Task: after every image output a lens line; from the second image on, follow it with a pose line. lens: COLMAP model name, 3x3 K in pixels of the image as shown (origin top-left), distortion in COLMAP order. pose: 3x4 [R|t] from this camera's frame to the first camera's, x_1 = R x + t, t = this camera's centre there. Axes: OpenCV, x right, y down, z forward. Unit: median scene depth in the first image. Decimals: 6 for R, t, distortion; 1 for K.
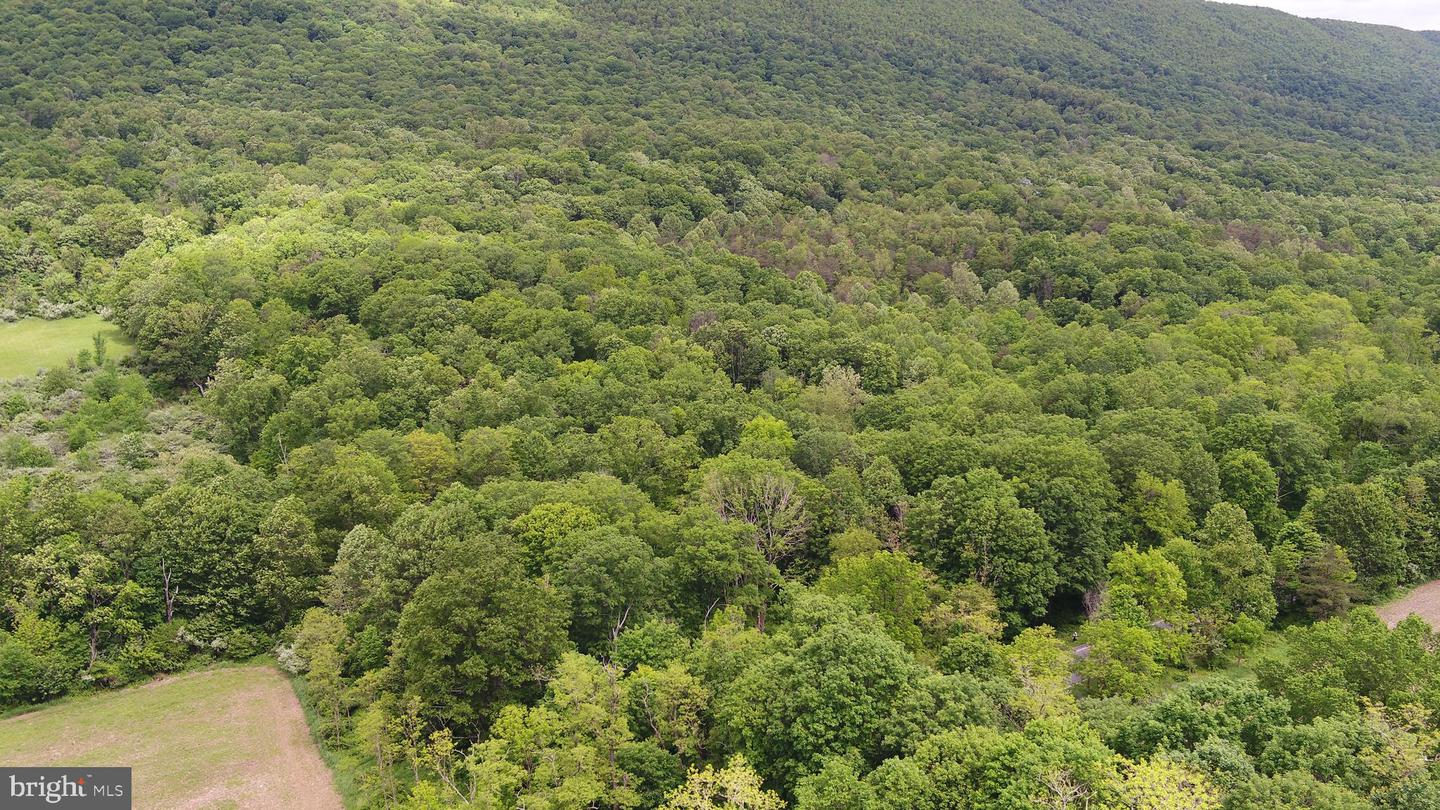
lens RADIAL K [[1240.7, 0, 715.0], [0, 1240.7, 406.5], [0, 0, 1]] dist [0.002466, -0.001080]
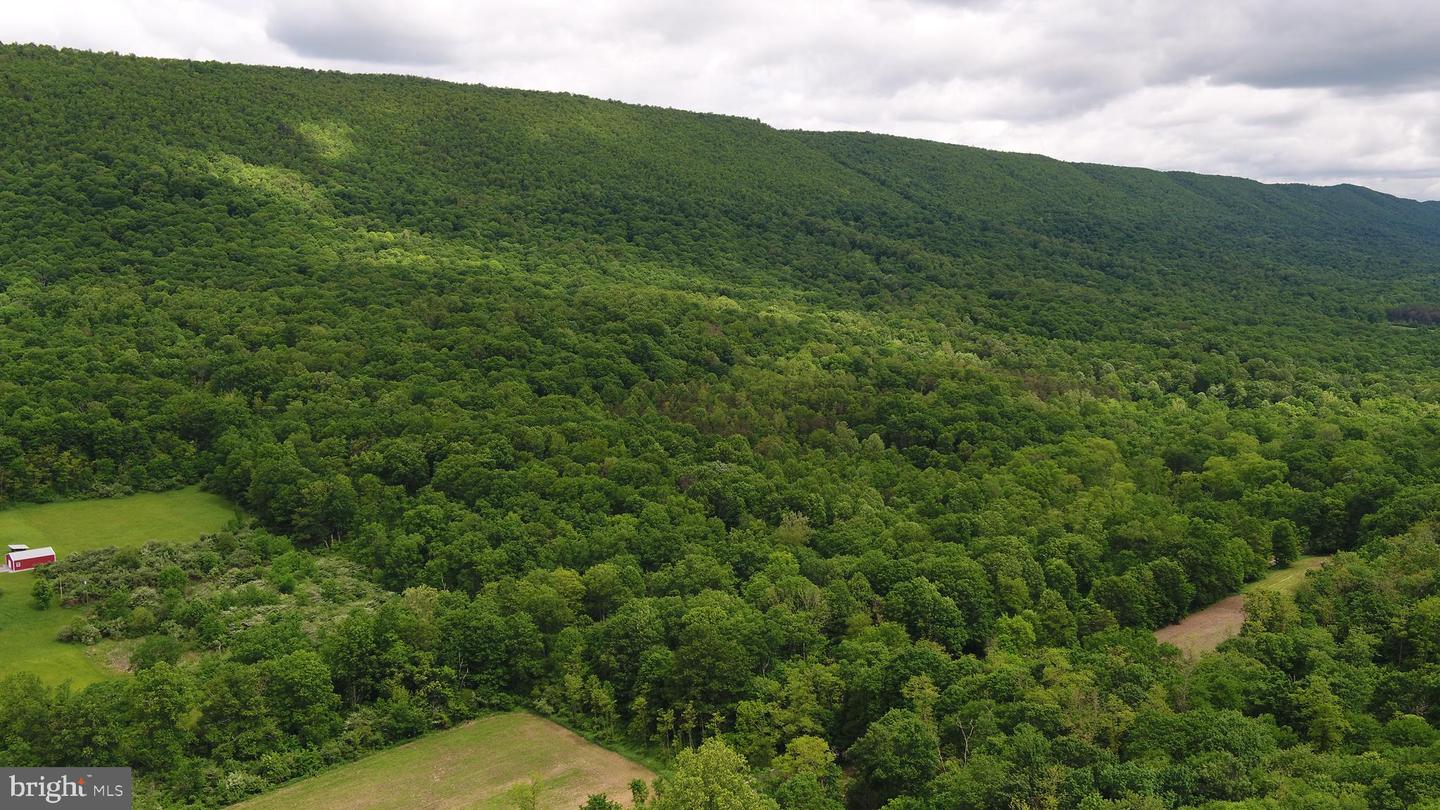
lens RADIAL K [[1240.7, 0, 715.0], [0, 1240.7, 406.5], [0, 0, 1]] dist [0.002466, -0.001080]
pose [[0.988370, -0.025238, 0.149958, -0.105388], [0.038703, 0.995406, -0.087567, -0.015543], [-0.147059, 0.092353, 0.984807, -0.231623]]
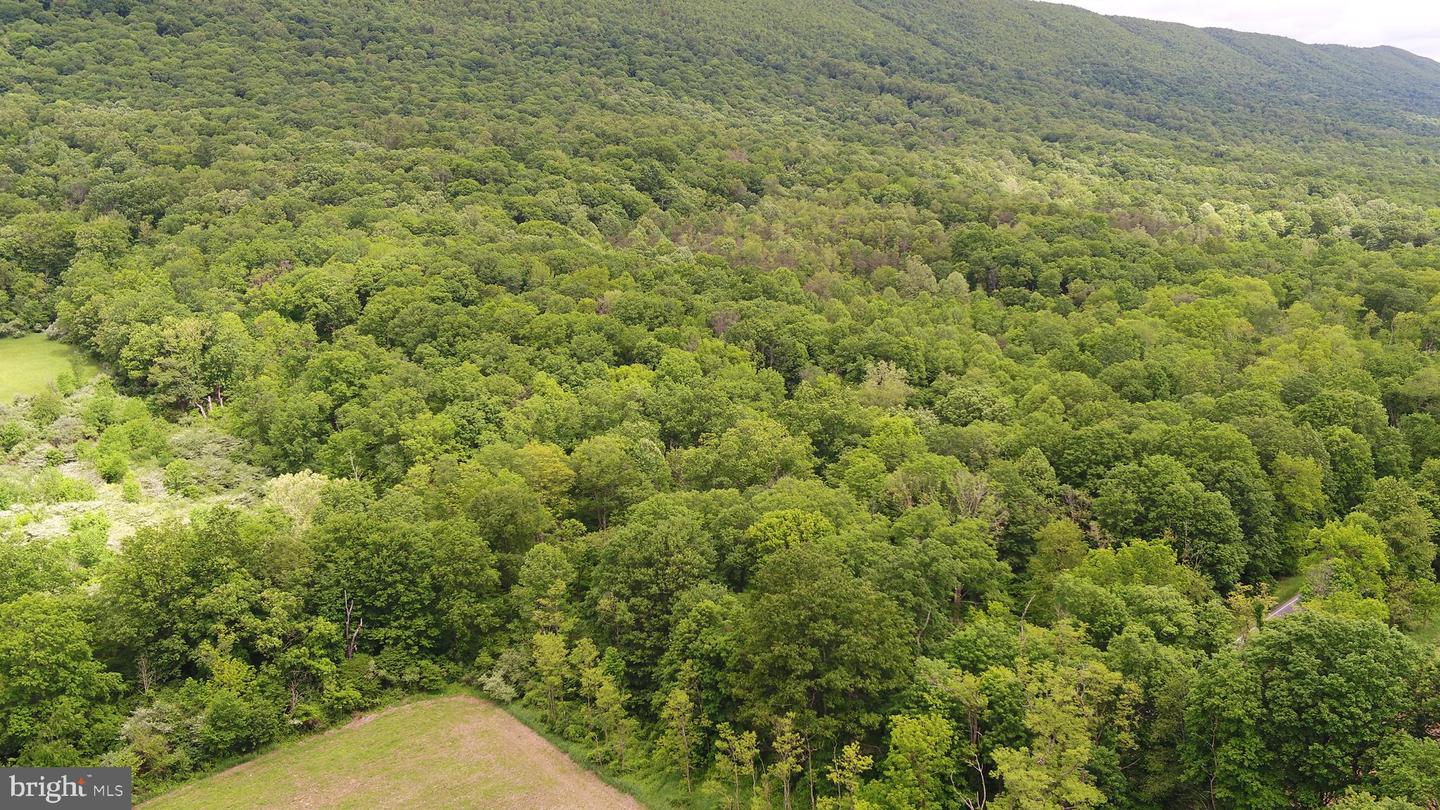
lens RADIAL K [[1240.7, 0, 715.0], [0, 1240.7, 406.5], [0, 0, 1]] dist [0.002466, -0.001080]
pose [[0.988492, -0.041097, 0.145583, -0.091140], [0.040466, 0.999154, 0.007295, -0.004193], [-0.145760, -0.001320, 0.989319, 0.006793]]
